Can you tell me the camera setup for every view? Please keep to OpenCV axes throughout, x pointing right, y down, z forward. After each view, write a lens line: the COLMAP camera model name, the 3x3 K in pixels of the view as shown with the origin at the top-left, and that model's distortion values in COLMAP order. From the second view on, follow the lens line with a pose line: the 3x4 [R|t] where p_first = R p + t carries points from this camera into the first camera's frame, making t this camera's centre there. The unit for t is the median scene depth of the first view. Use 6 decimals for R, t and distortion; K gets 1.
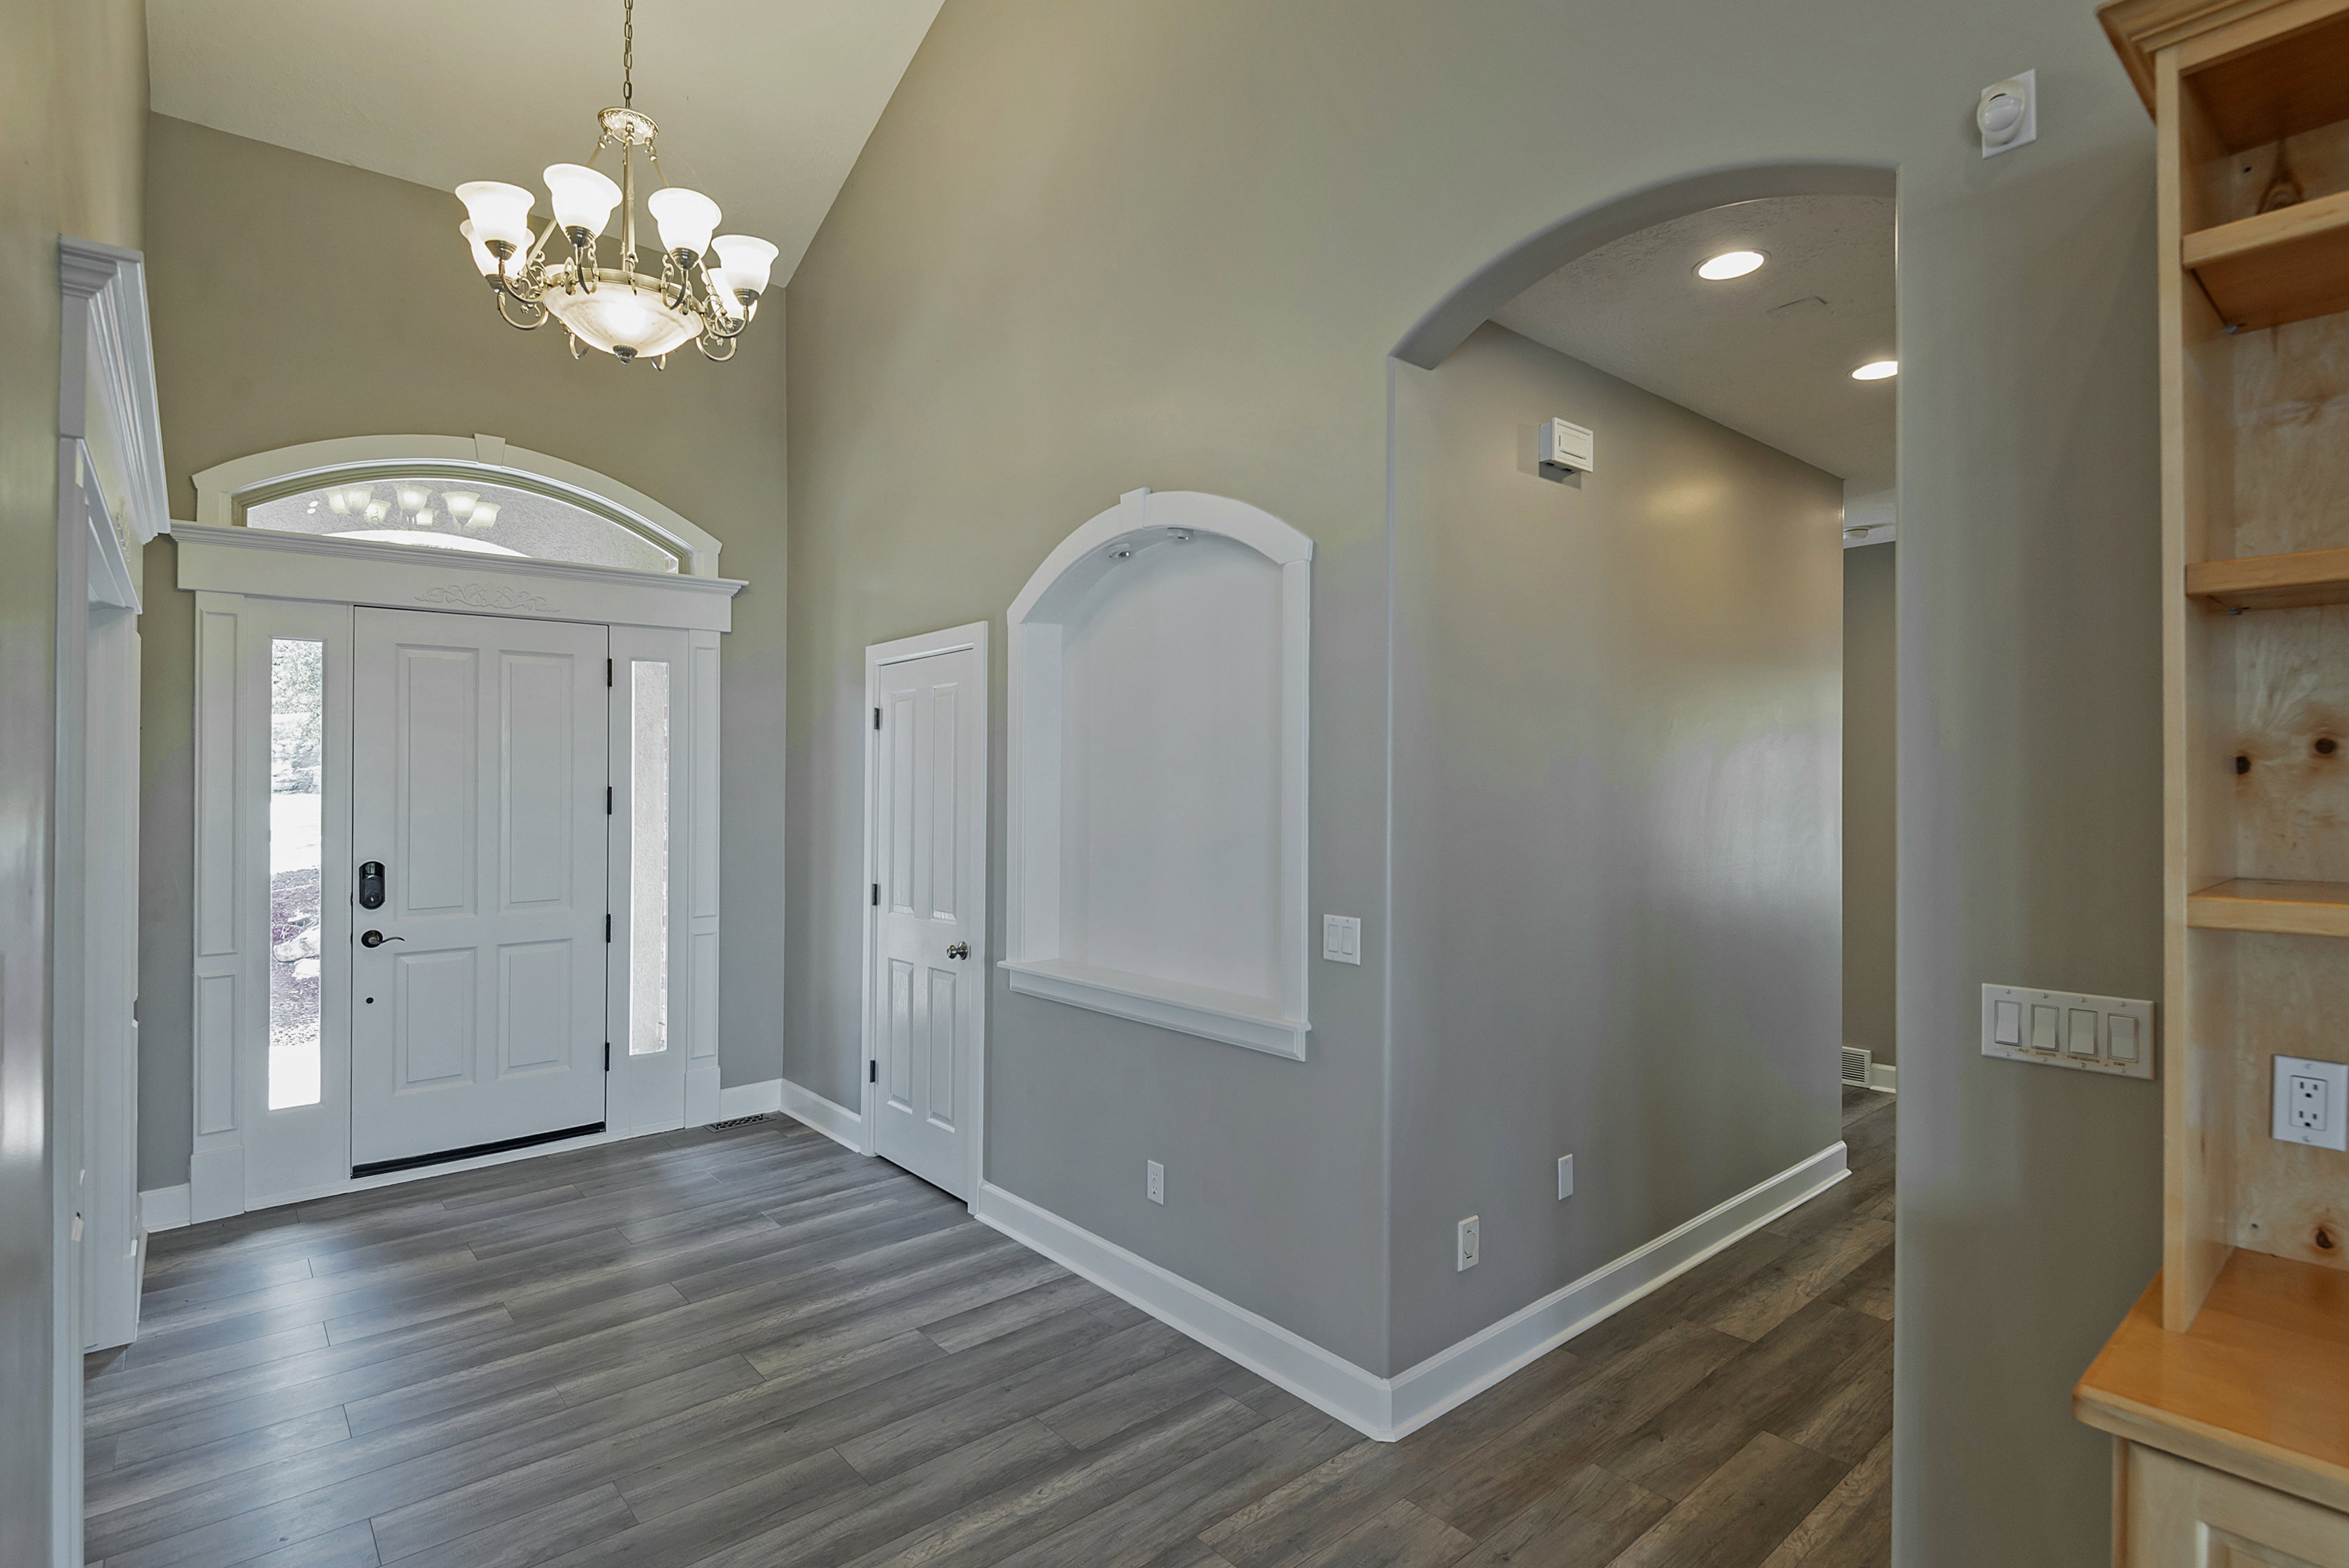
lens RADIAL K [[1165.0, 0, 1174.5], [0, 1165.0, 784.0], [0, 0, 1]] dist [0.002573, 0.000226]
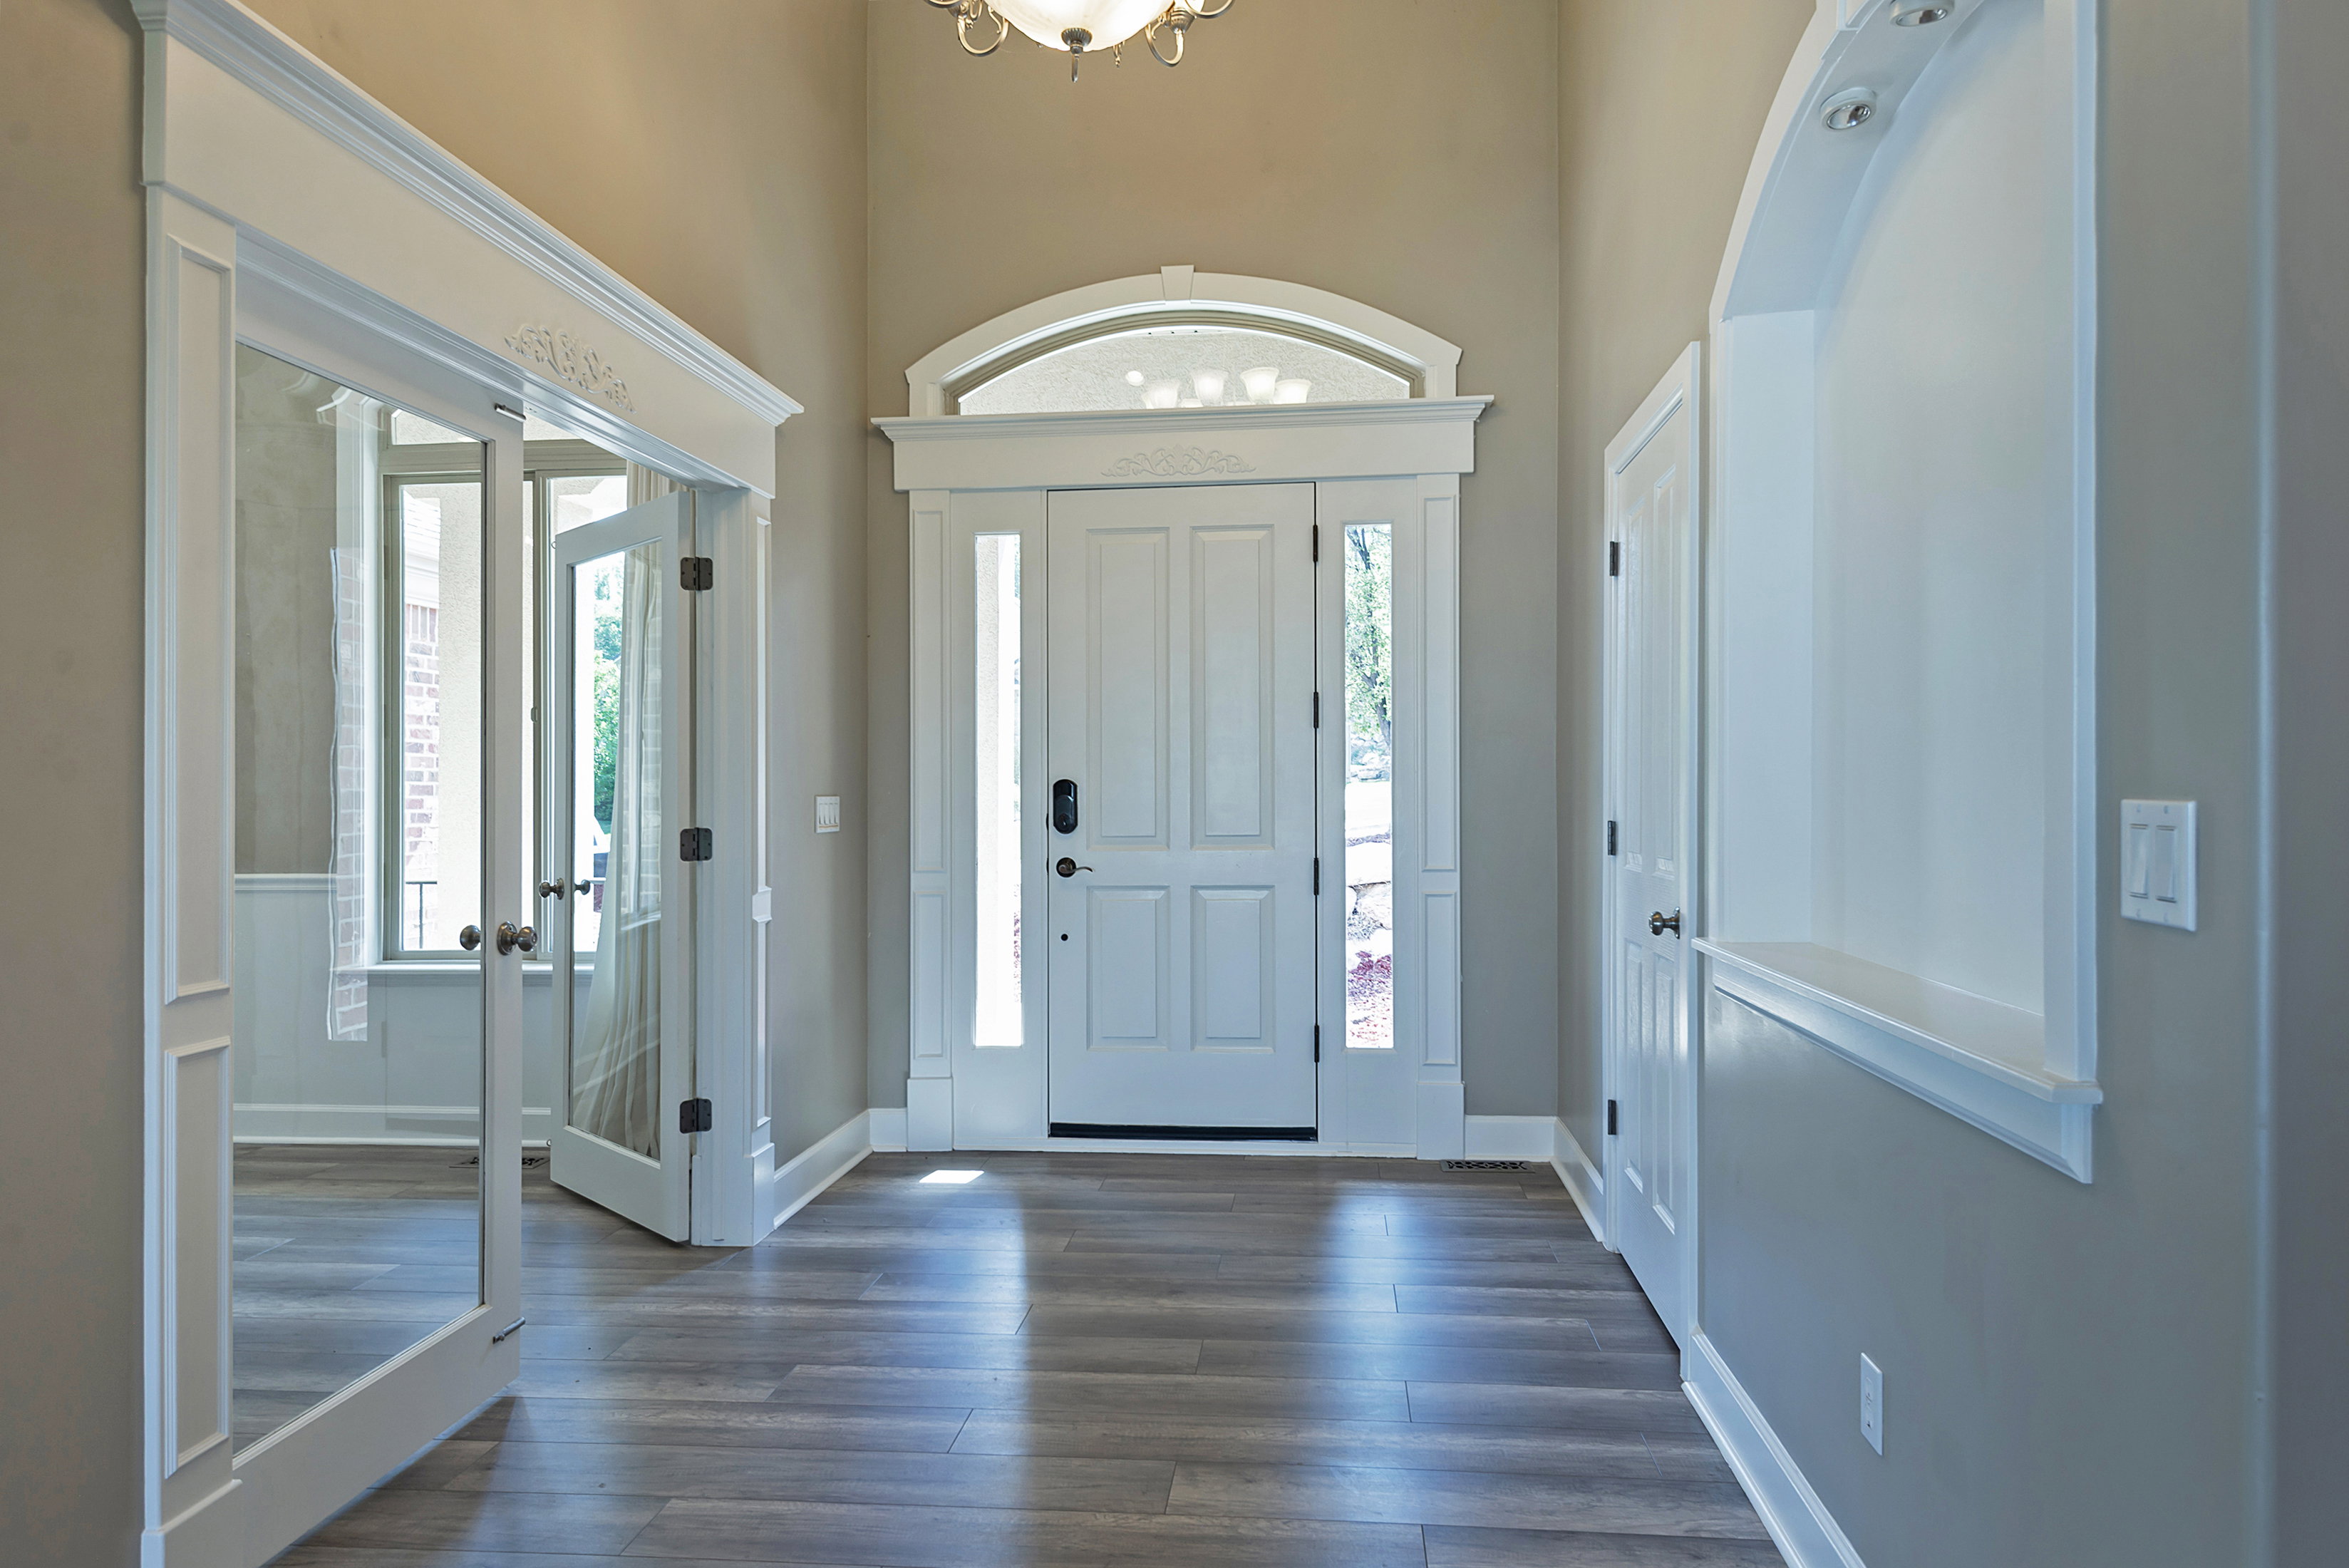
lens RADIAL K [[1475.8, 0, 1174.5], [0, 1475.8, 784.0], [0, 0, 1]] dist [0.032021, -0.003492]
pose [[0.683947, -0.003183, -0.729525, 0.185888], [0.003768, 0.999993, -0.000830, 0.073163], [0.729522, -0.002181, 0.683954, 0.307471]]
